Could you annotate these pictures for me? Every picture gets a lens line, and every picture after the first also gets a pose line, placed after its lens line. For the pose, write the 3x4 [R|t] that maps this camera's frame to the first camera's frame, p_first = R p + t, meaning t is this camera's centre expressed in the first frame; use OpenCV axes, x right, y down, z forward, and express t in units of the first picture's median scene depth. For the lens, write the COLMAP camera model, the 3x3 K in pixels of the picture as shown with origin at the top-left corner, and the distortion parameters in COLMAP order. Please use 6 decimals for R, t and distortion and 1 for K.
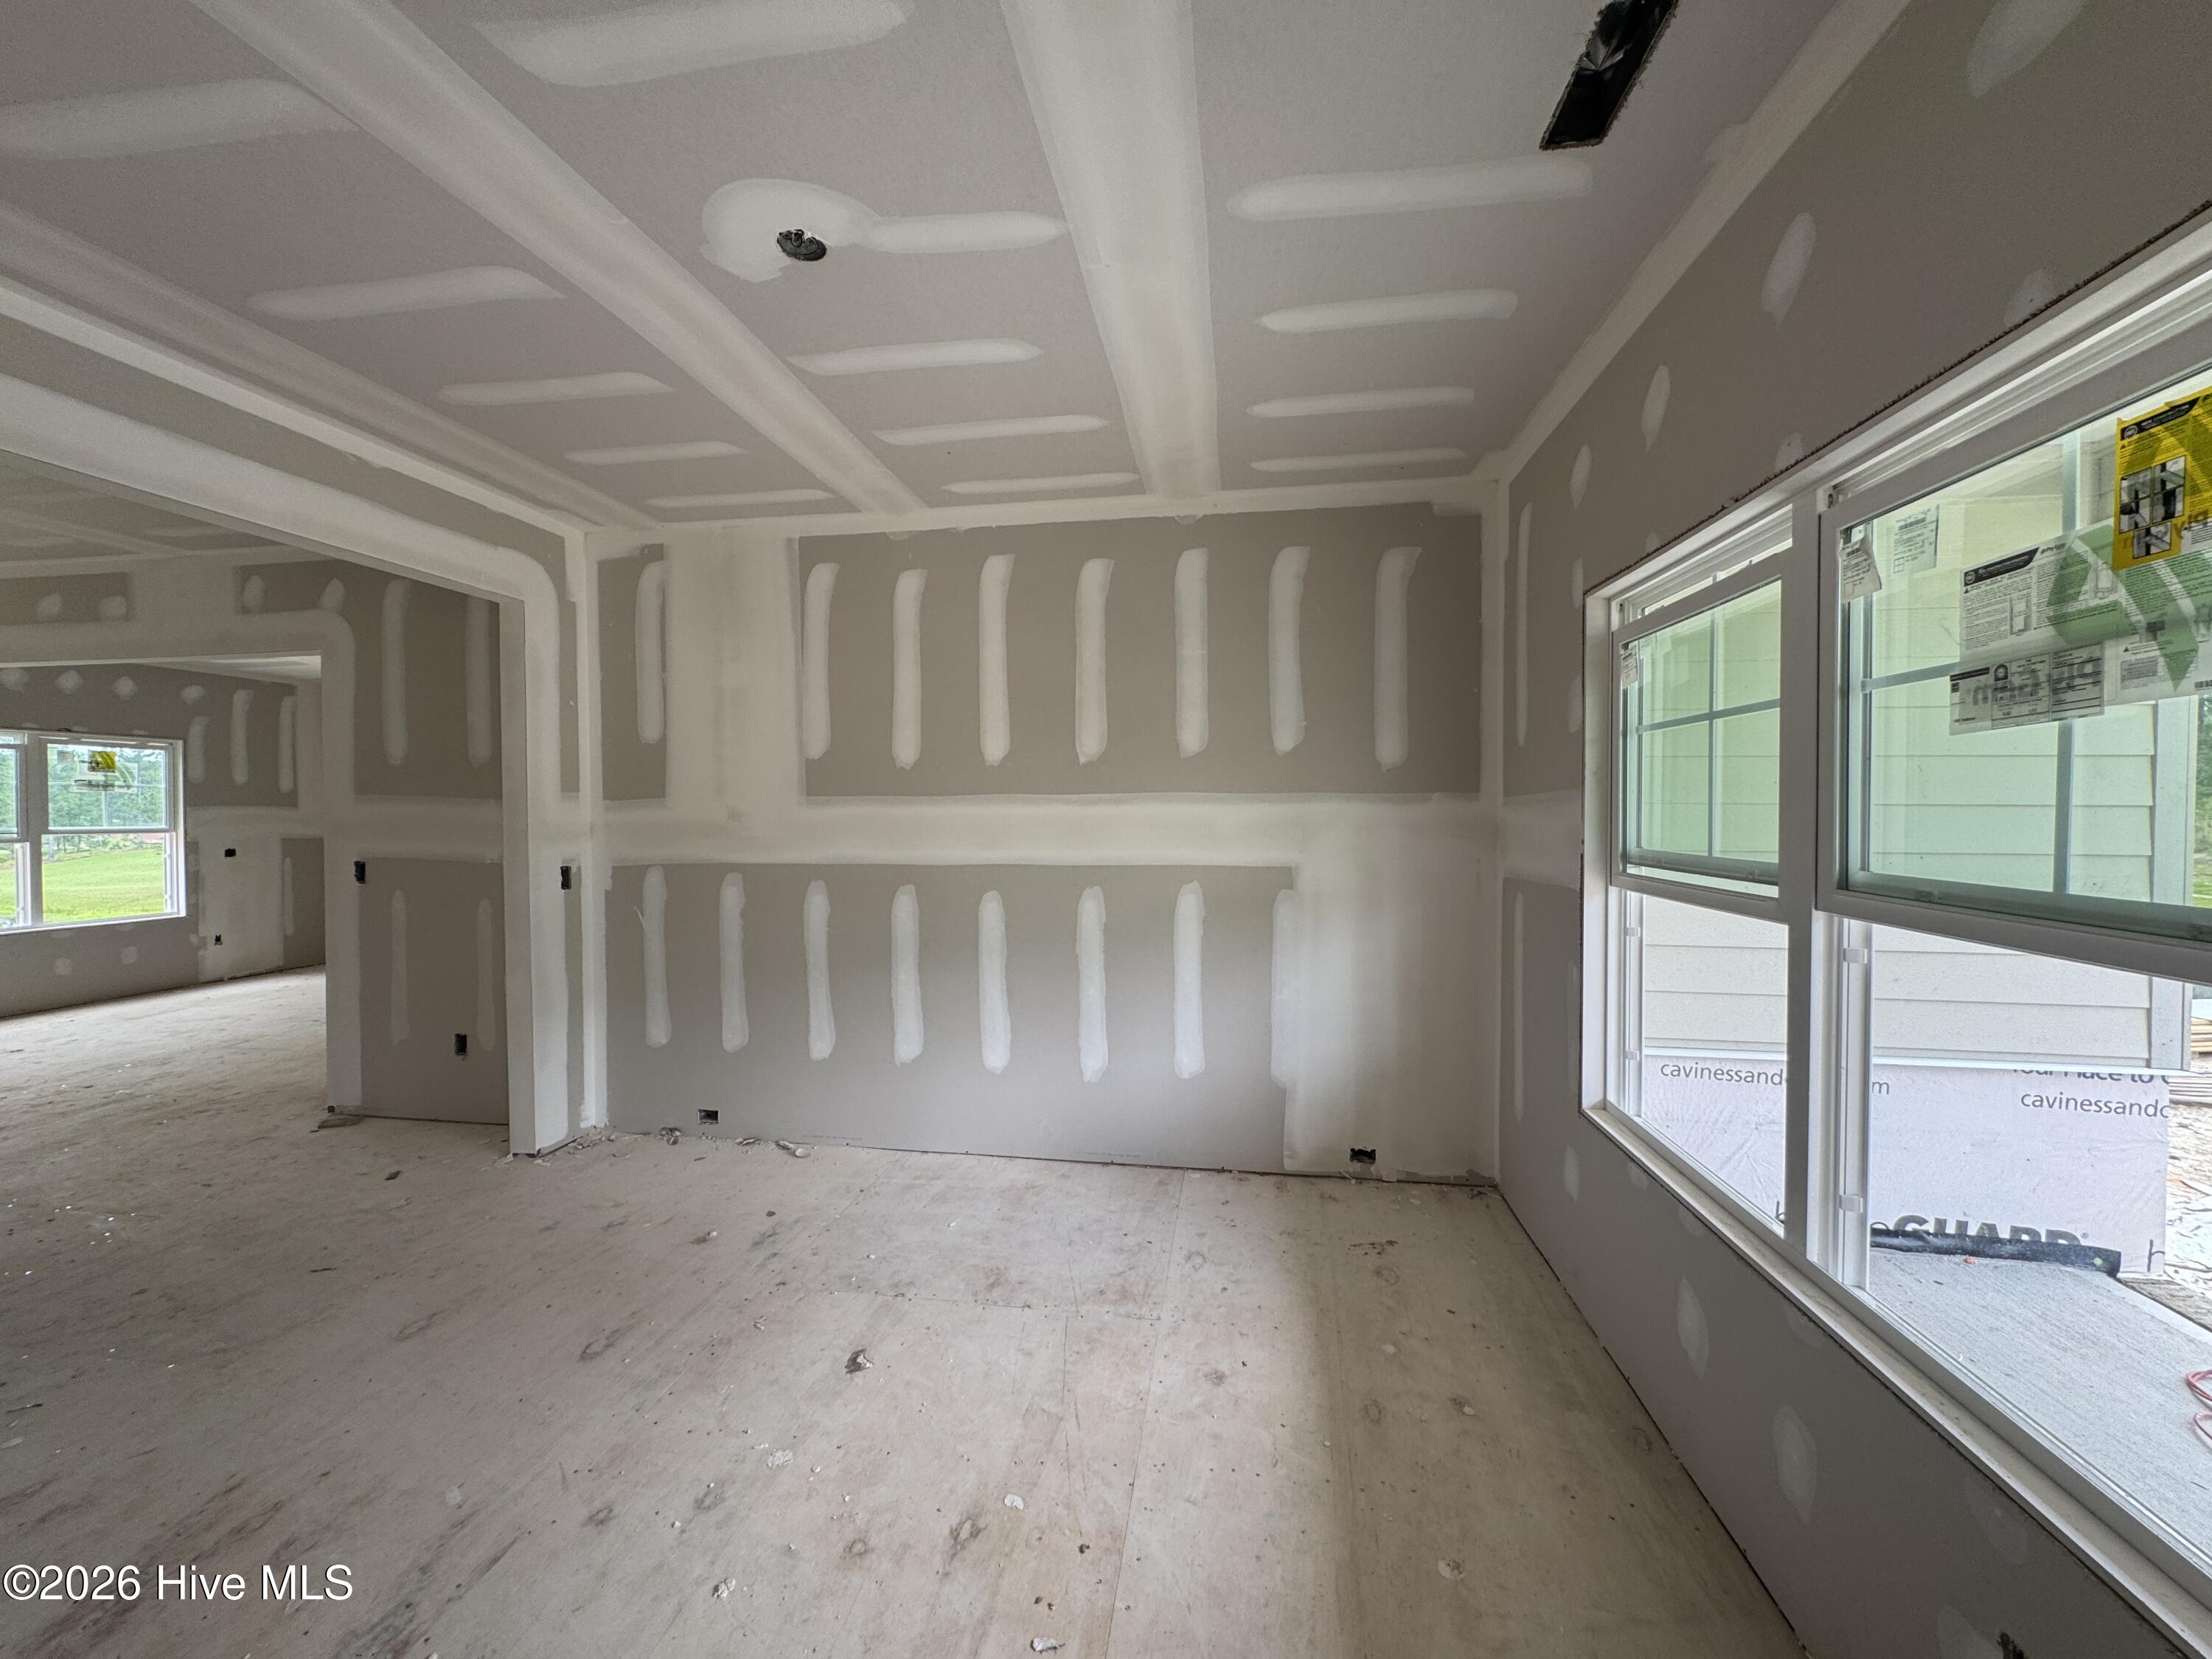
lens RADIAL K [[884.1, 0, 1106.1], [0, 884.1, 824.2], [0, 0, 1]] dist [-0.002677, 0.000630]
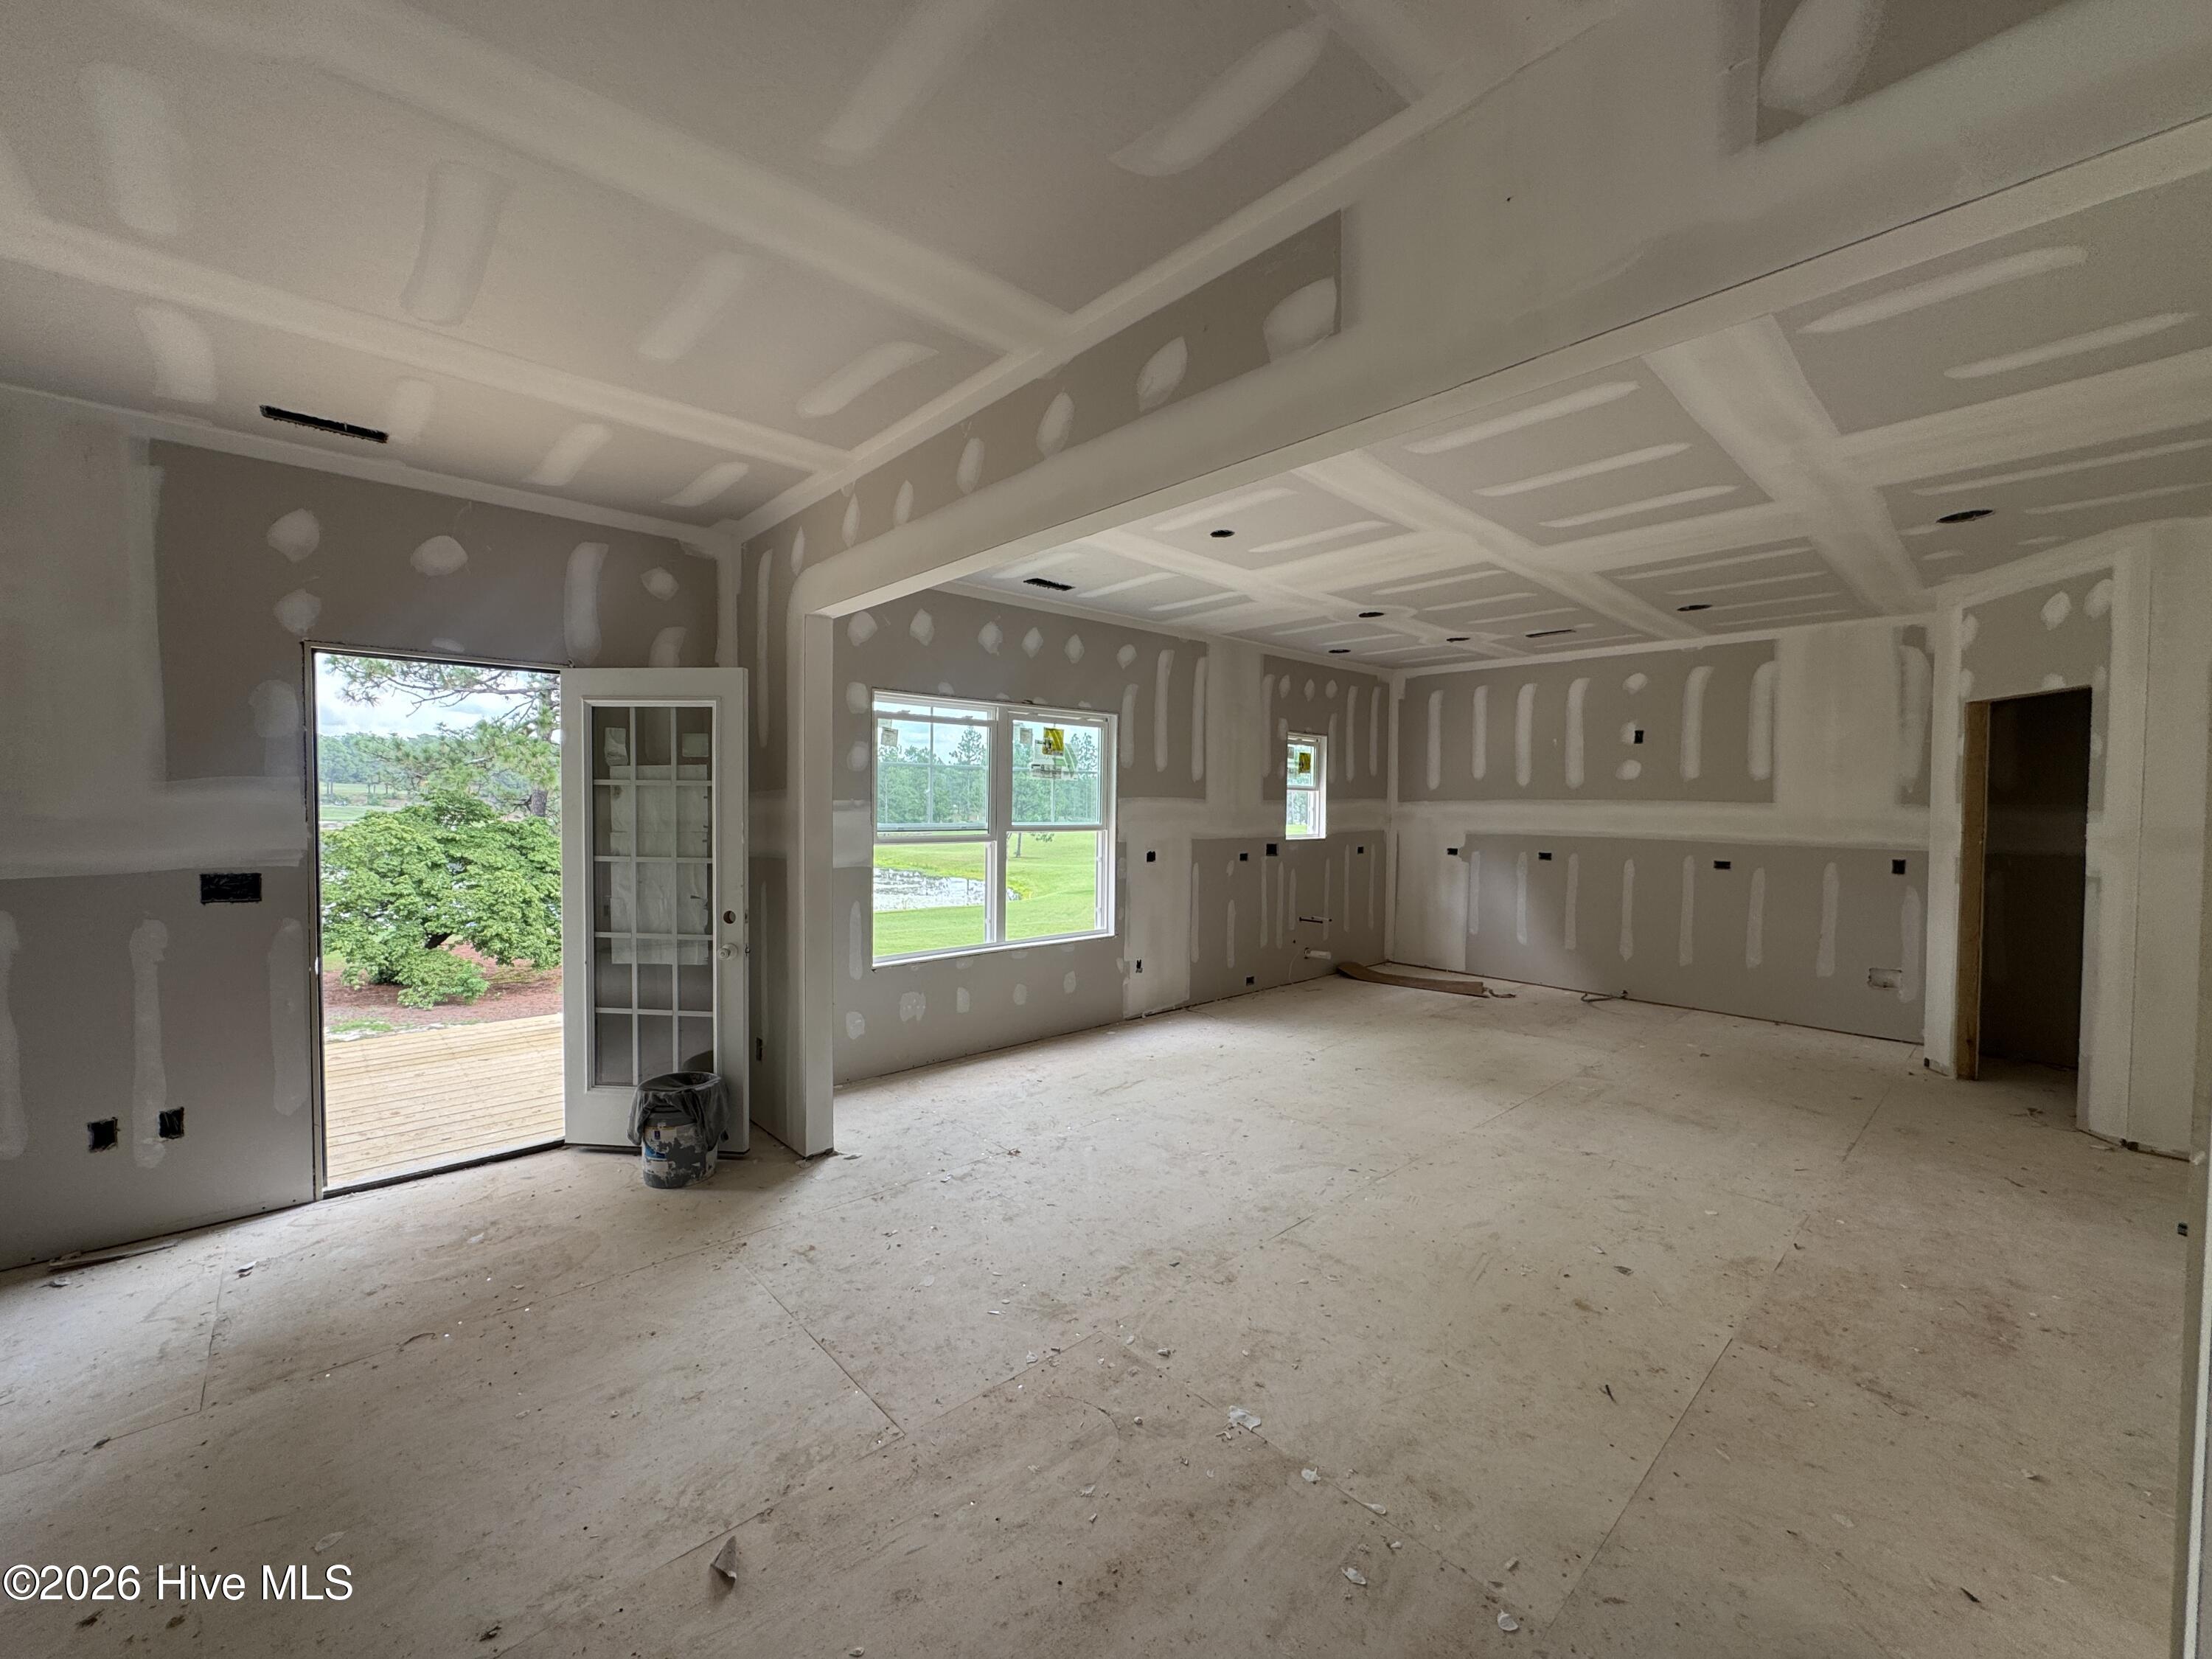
lens RADIAL K [[884.1, 0, 1103.5], [0, 884.1, 826.6], [0, 0, 1]] dist [-0.002677, 0.000630]
pose [[0.778981, 0.032187, -0.626221, -0.558999], [-0.023819, 0.999480, 0.021743, -0.011216], [0.626596, -0.002021, 0.779342, 0.375408]]
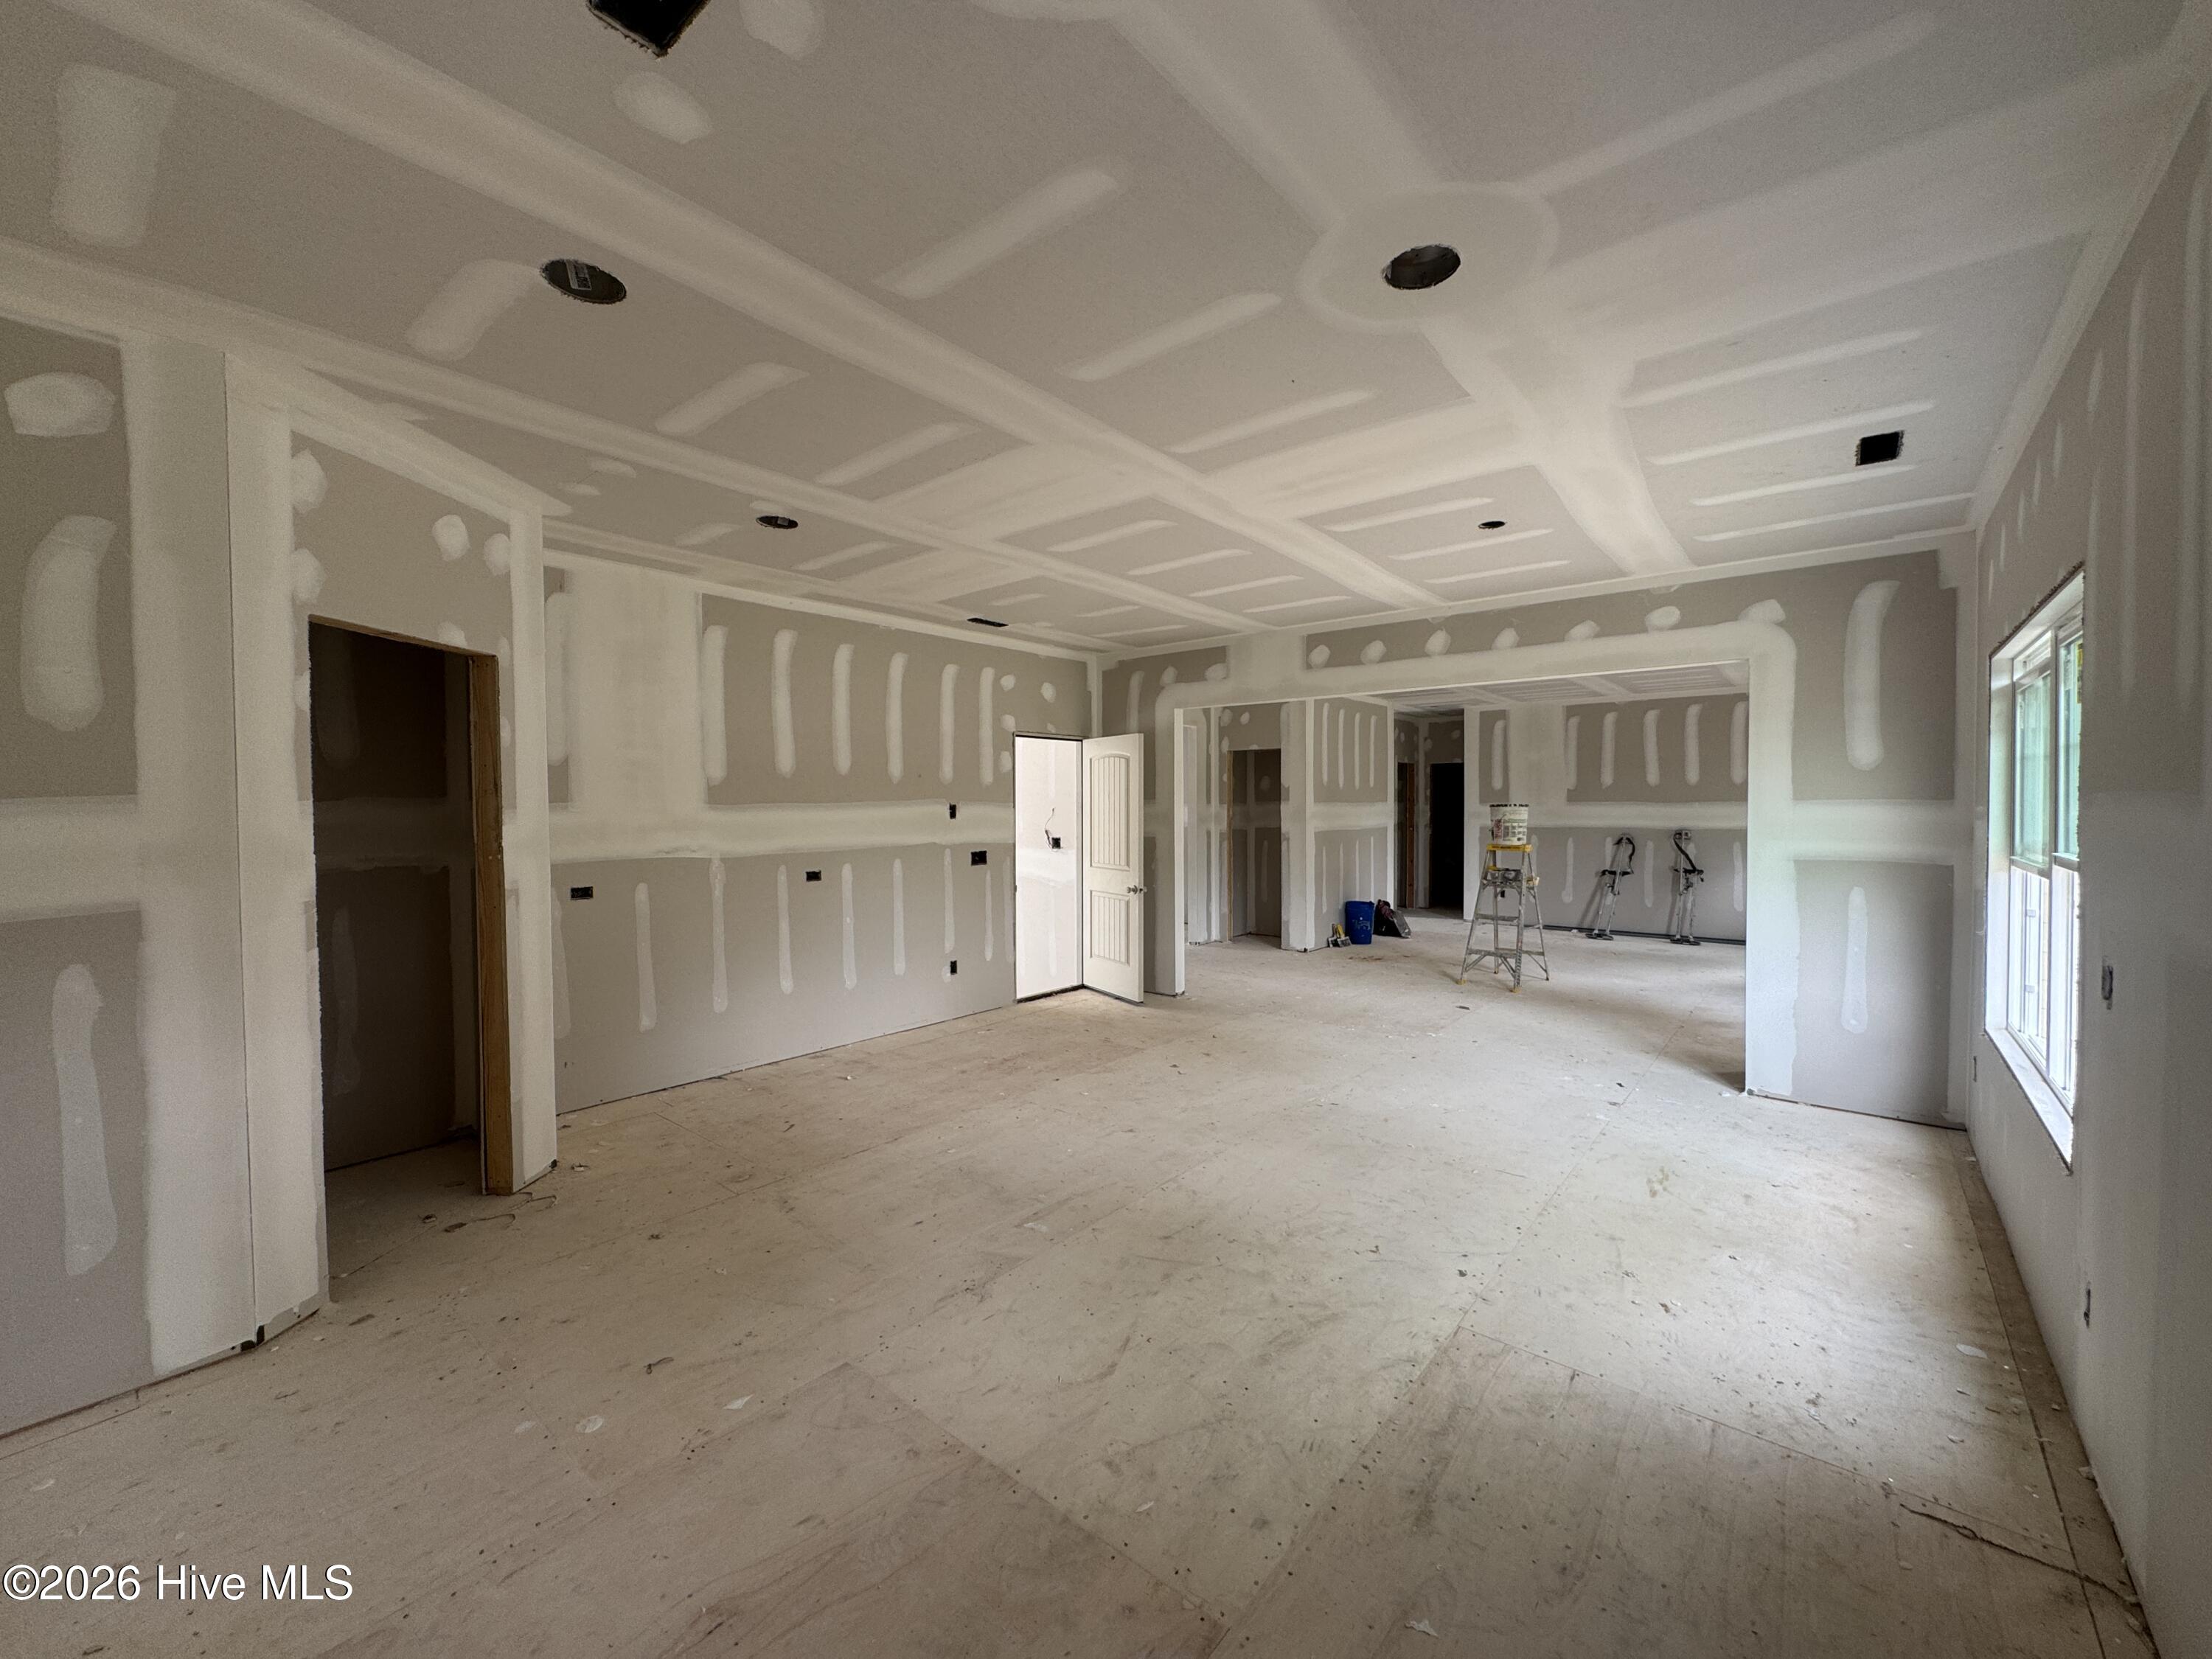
lens RADIAL K [[884.1, 0, 1104.9], [0, 884.1, 826.9], [0, 0, 1]] dist [-0.002677, 0.000630]
pose [[-0.852655, -0.003067, 0.522466, -0.929146], [0.017330, 0.999266, 0.034149, -0.025393], [-0.522187, 0.038172, -0.851976, 1.423066]]
